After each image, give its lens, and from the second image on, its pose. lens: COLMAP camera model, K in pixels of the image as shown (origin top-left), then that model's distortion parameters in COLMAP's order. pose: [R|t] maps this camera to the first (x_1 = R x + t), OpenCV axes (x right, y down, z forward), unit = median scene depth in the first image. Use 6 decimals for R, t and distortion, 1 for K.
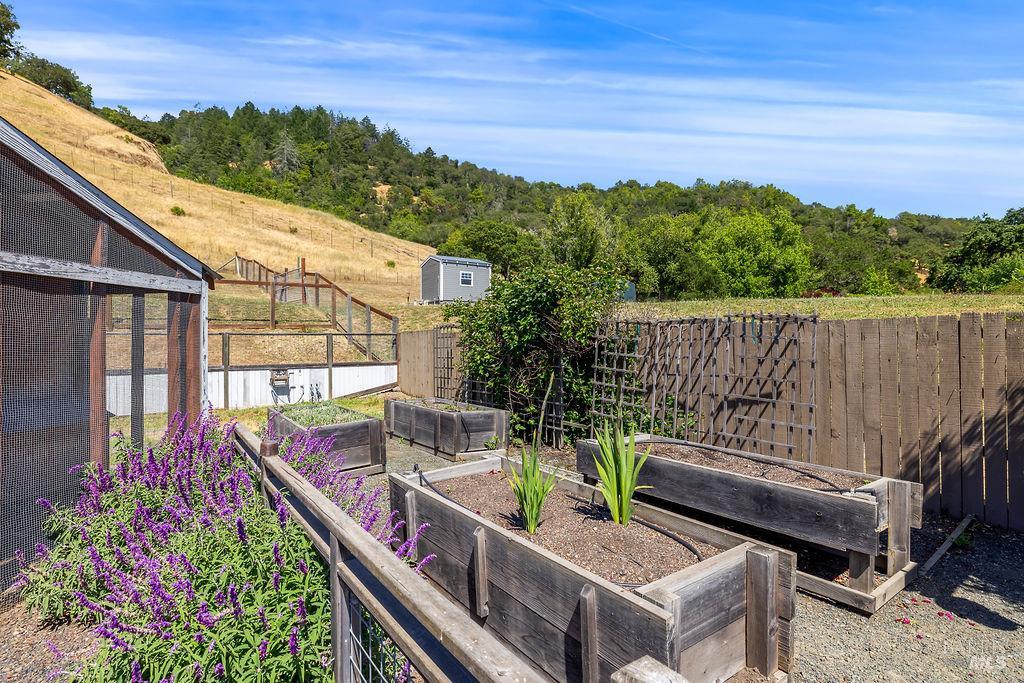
lens RADIAL K [[503.0, 0, 507.7], [0, 503.0, 337.7], [0, 0, 1]] dist [-0.001168, 0.000697]
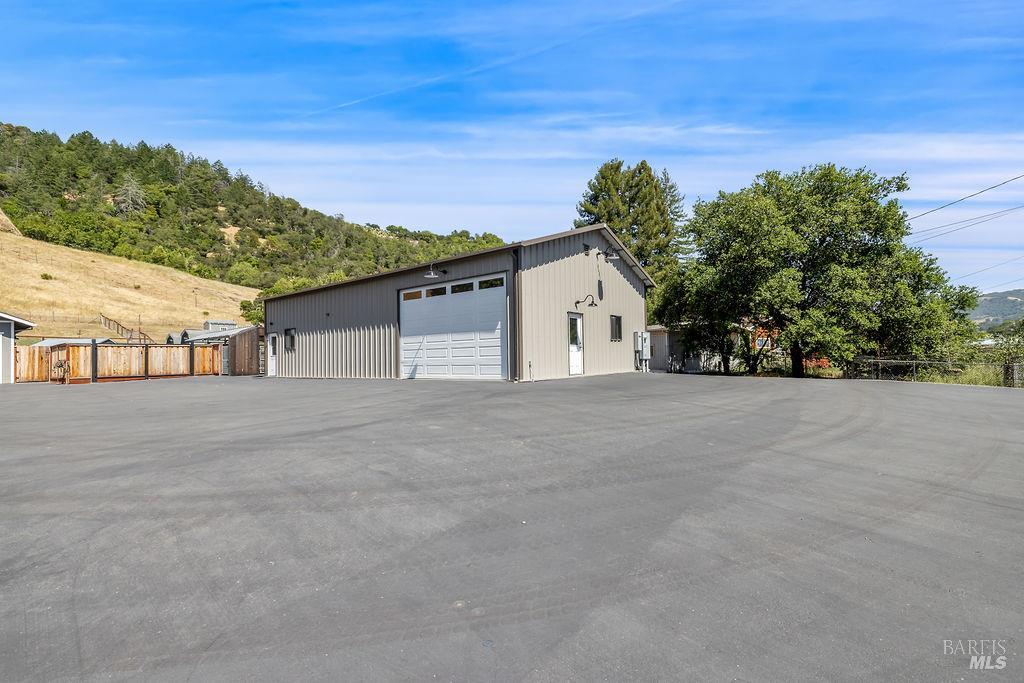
lens RADIAL K [[447.5, 0, 525.9], [0, 447.5, 344.9], [0, 0, 1]] dist [0.000741, -0.000194]
pose [[0.952247, -0.006742, 0.305254, 0.095401], [0.014317, 0.999642, -0.022583, 0.003492], [-0.304993, 0.025875, 0.952003, -0.219890]]
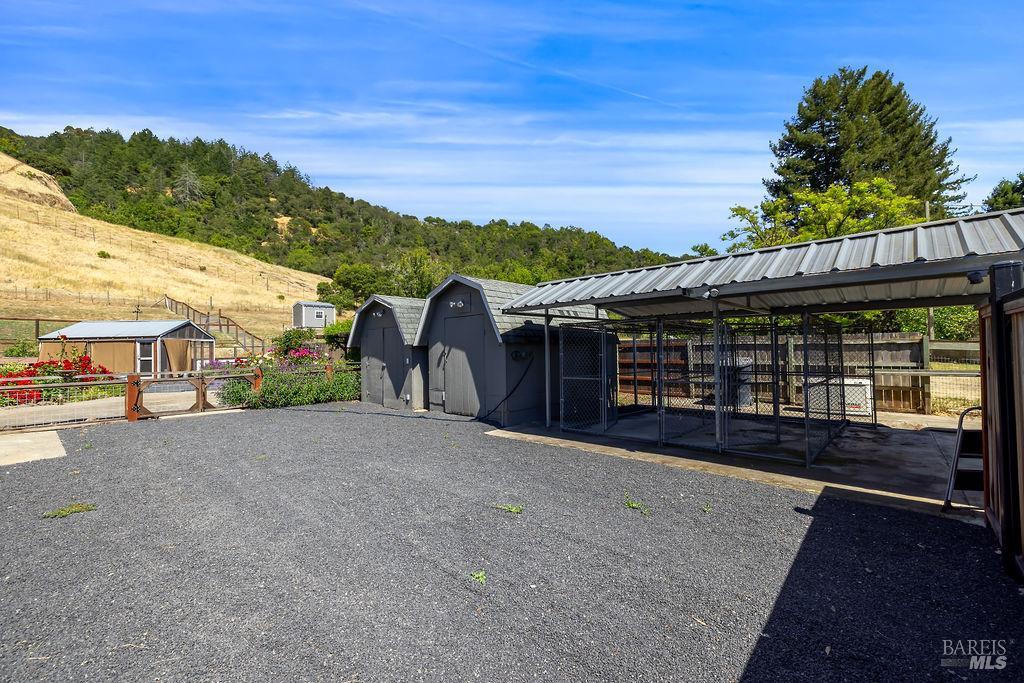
lens RADIAL K [[433.4, 0, 508.2], [0, 433.4, 339.3], [0, 0, 1]] dist [0.004649, -0.000060]
pose [[0.974704, -0.010735, 0.223242, 0.034158], [0.014269, 0.999797, -0.014225, 0.000356], [-0.223044, 0.017051, 0.974659, -0.098286]]
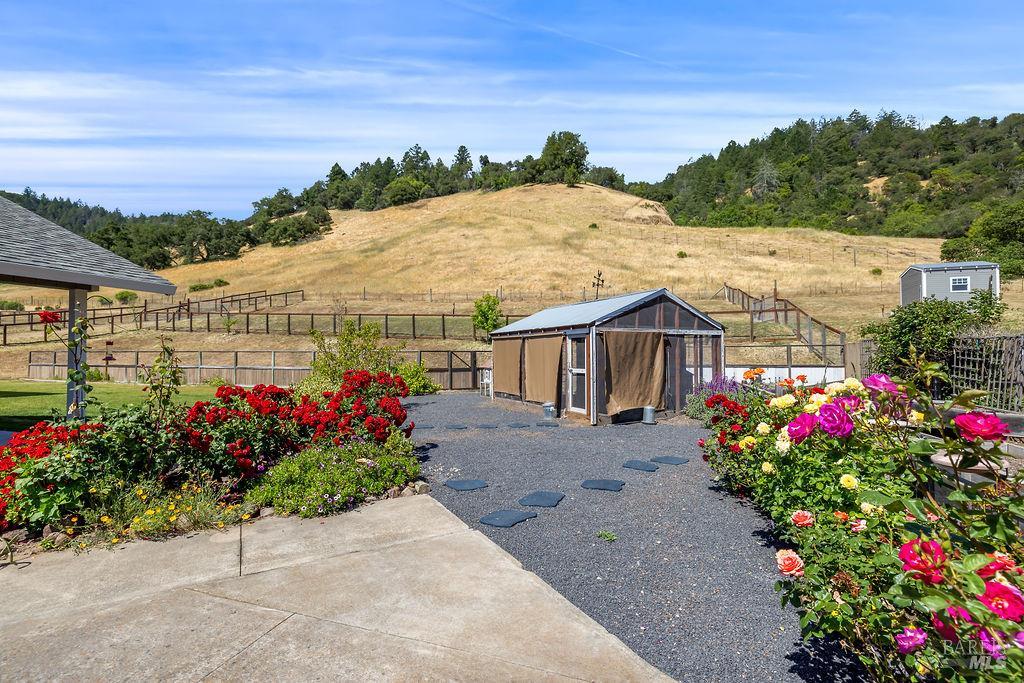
lens RADIAL K [[456.7, 0, 512.2], [0, 456.7, 339.3], [0, 0, 1]] dist [-0.000147, 0.000047]
pose [[0.598387, -0.021880, -0.800909, 0.015258], [0.008492, 0.999744, -0.020967, -0.000259], [0.801162, 0.005745, 0.598419, -0.030142]]
